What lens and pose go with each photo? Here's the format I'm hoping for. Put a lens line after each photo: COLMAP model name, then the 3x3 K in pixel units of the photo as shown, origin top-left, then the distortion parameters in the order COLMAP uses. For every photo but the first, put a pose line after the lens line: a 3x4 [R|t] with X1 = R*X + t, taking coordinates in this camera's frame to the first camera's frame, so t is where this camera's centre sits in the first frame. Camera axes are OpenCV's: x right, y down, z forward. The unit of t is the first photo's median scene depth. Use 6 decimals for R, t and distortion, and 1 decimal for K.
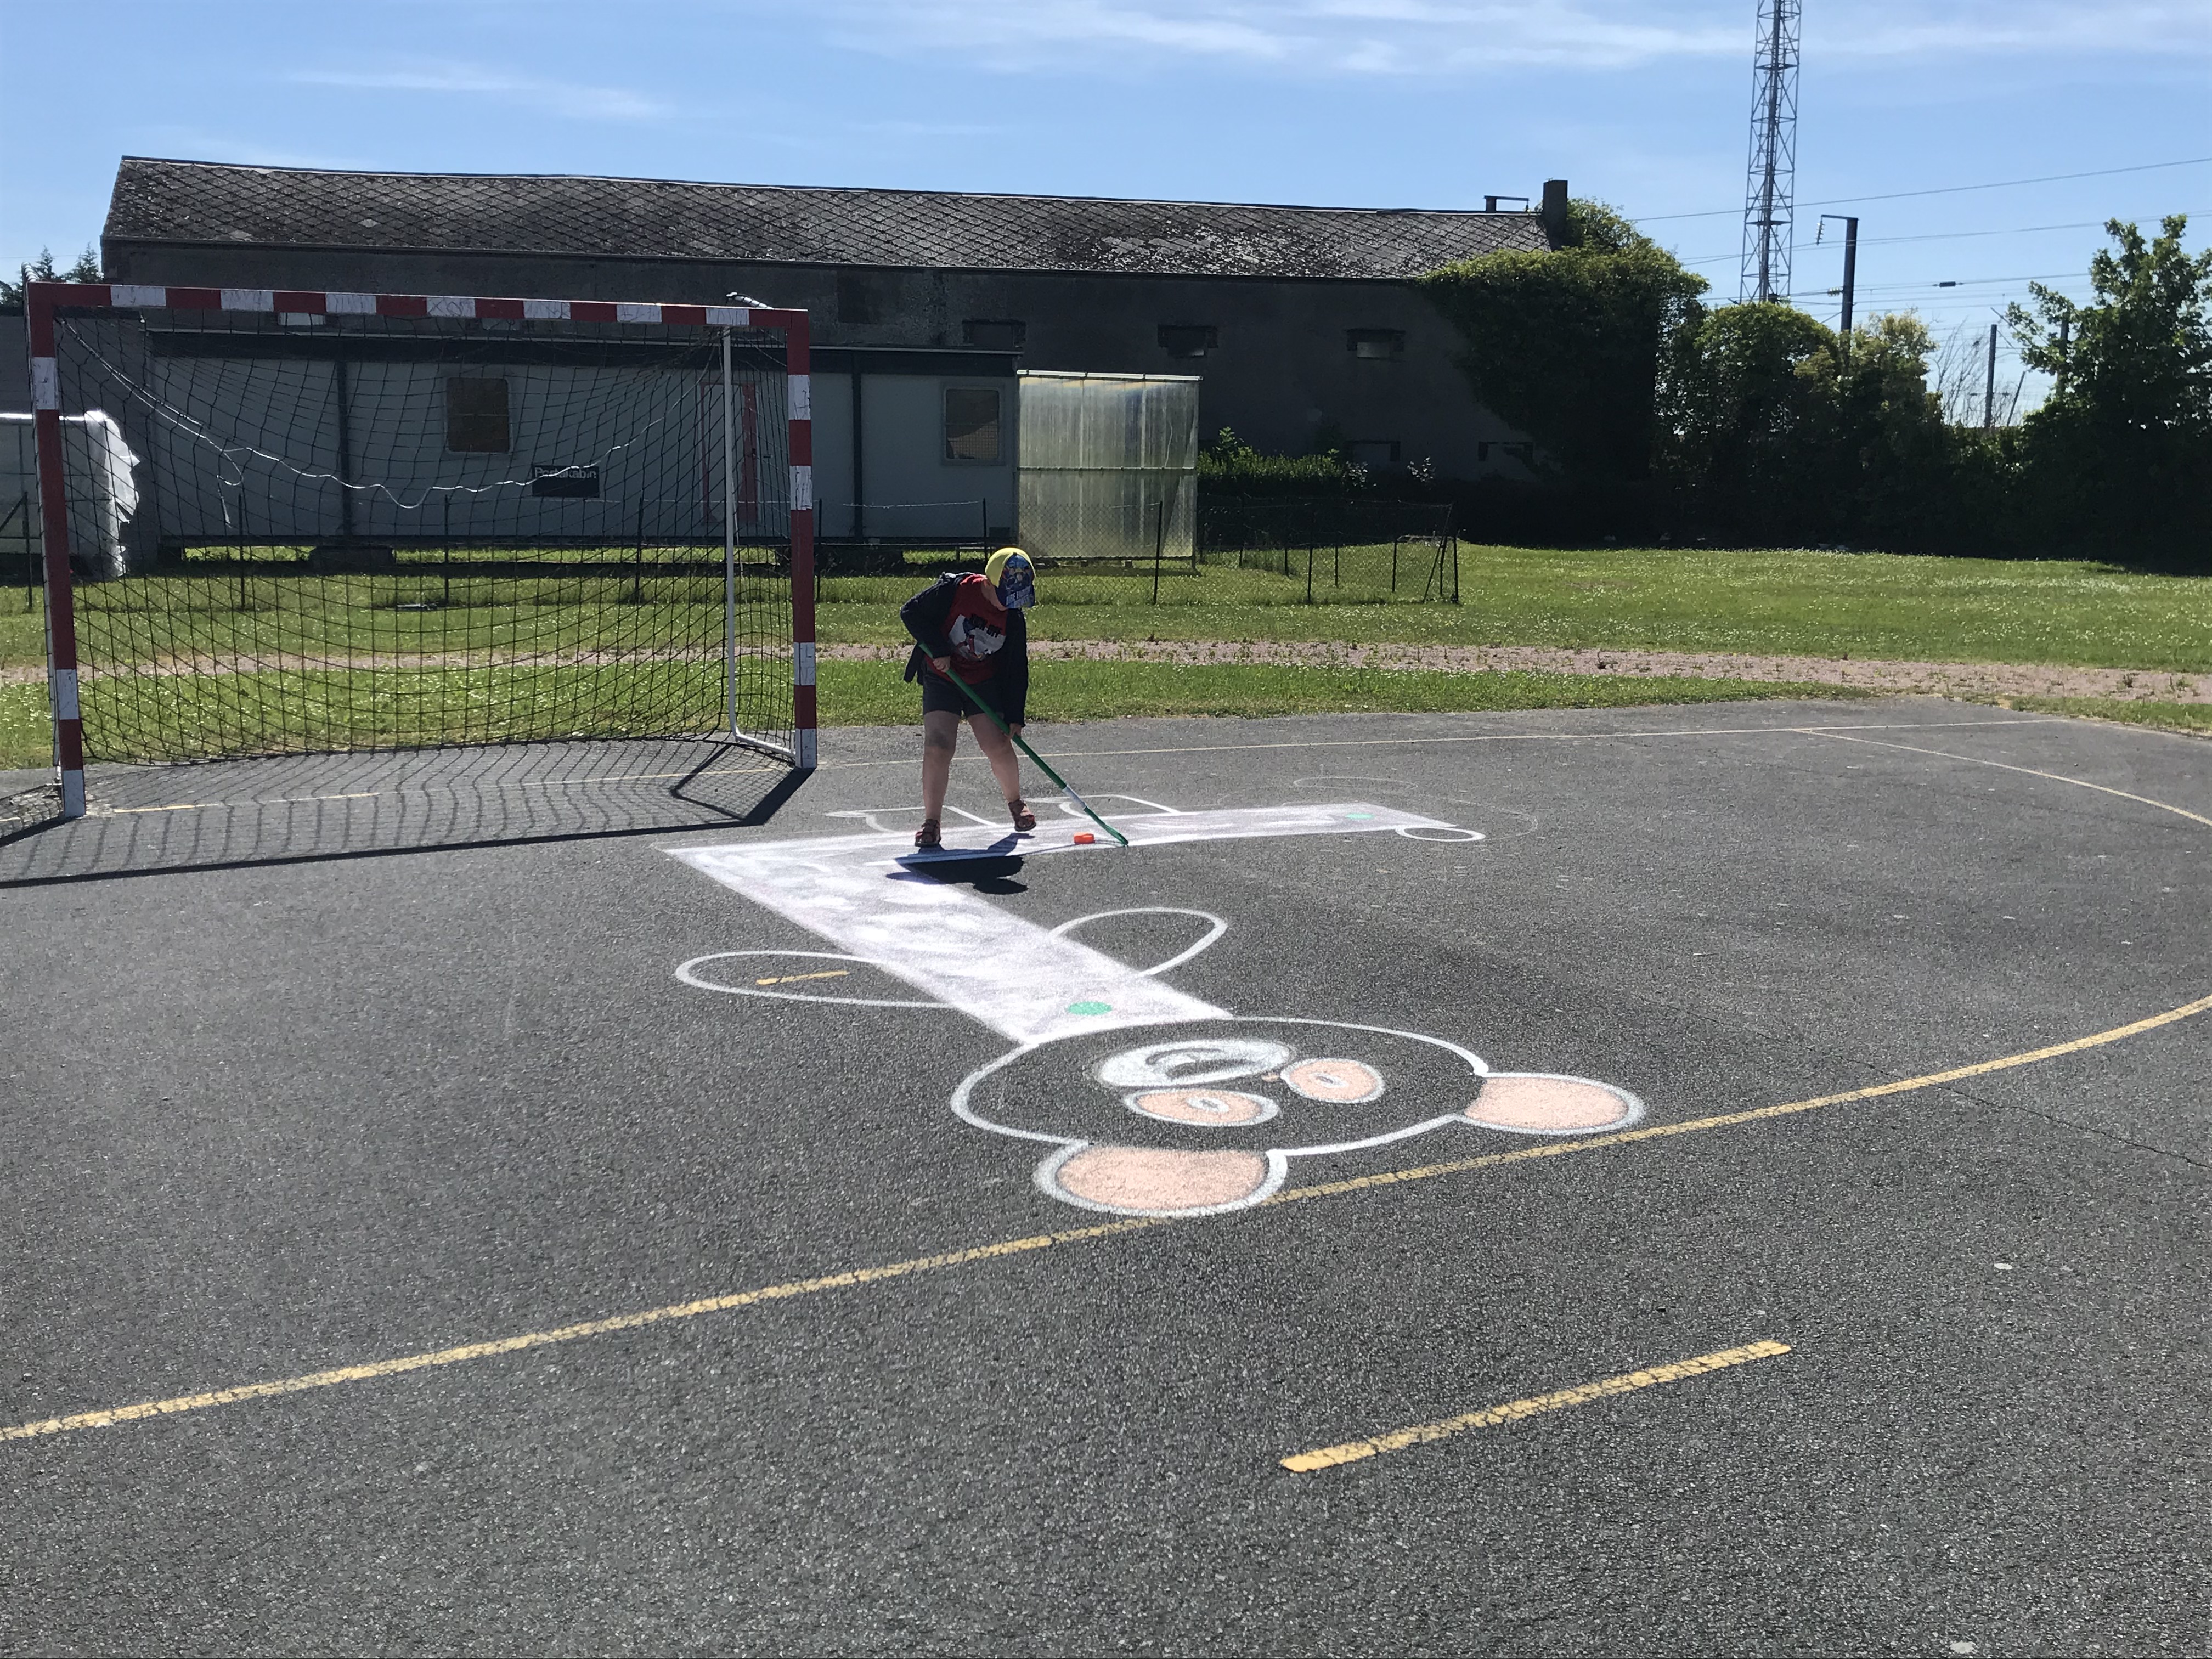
lens RADIAL K [[2276.3, 0, 1095.1], [0, 2276.3, 830.2], [0, 0, 1]] dist [0.023747, 0.000000]
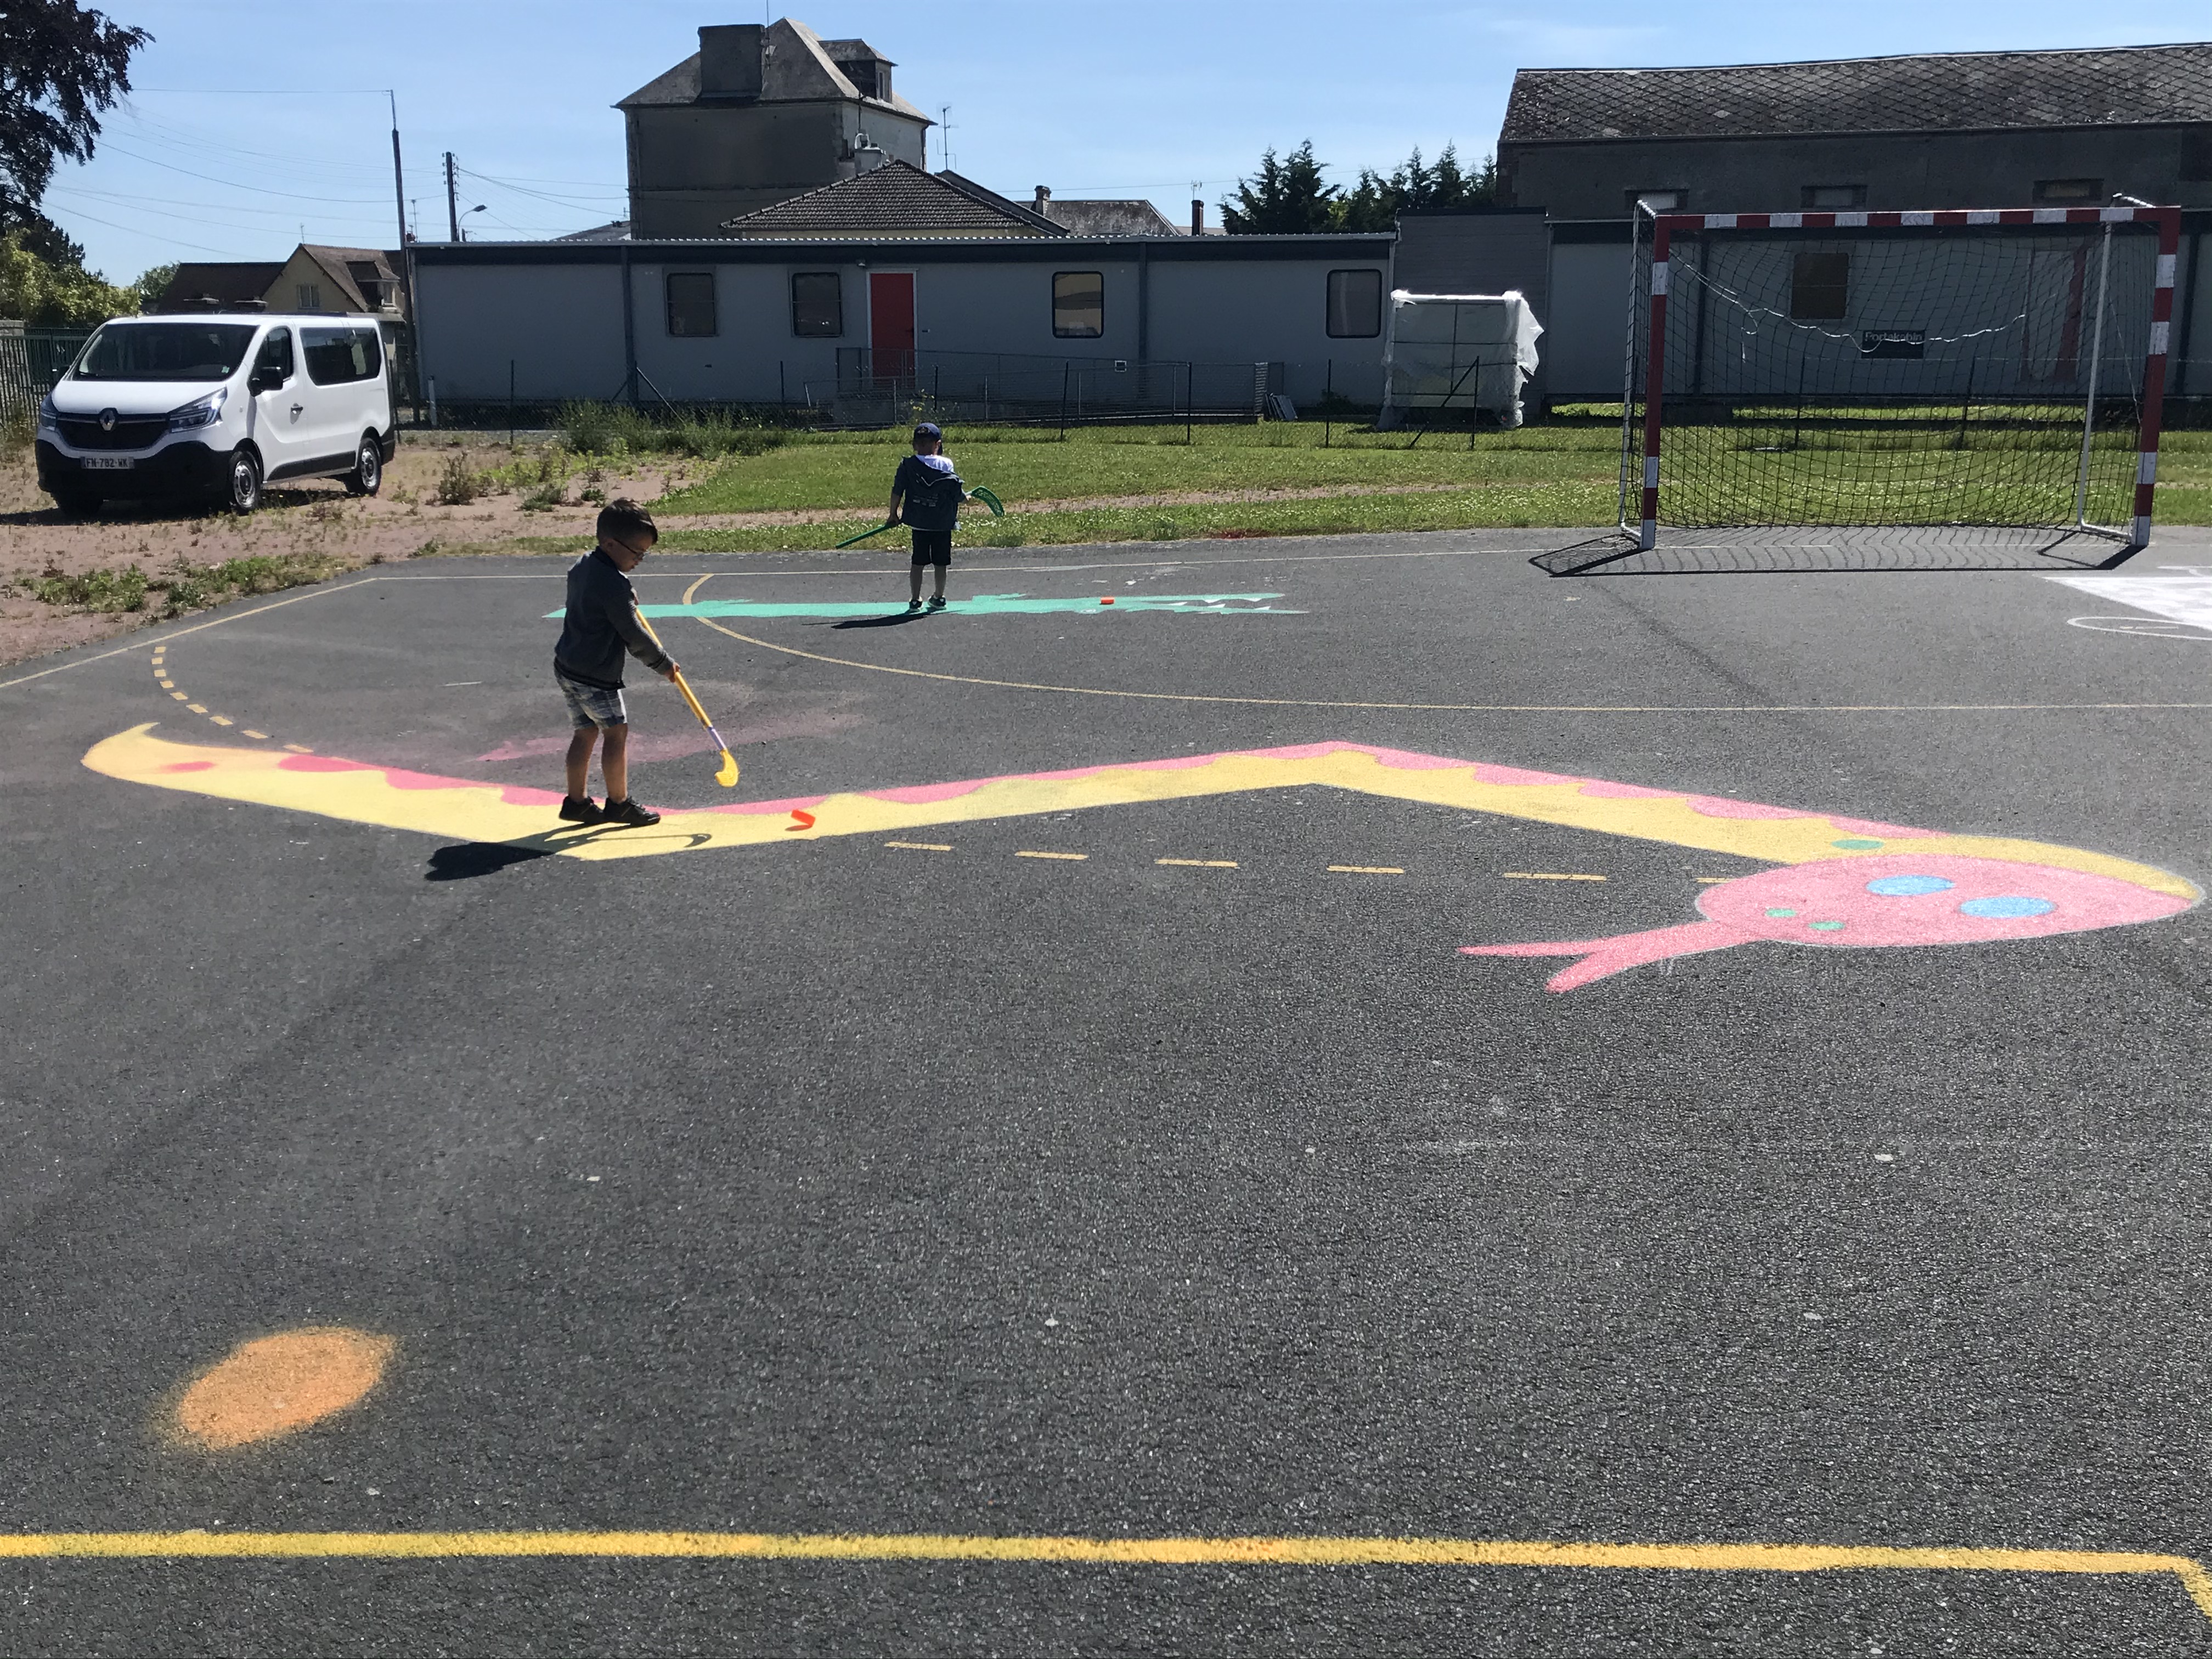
lens RADIAL K [[2276.3, 0, 1102.8], [0, 2276.3, 806.1], [0, 0, 1]] dist [0.023747, 0.000000]
pose [[0.861249, 0.097324, -0.498776, 0.008041], [-0.075923, 0.995117, 0.063075, 0.021100], [0.502479, -0.016455, 0.864433, -0.115041]]
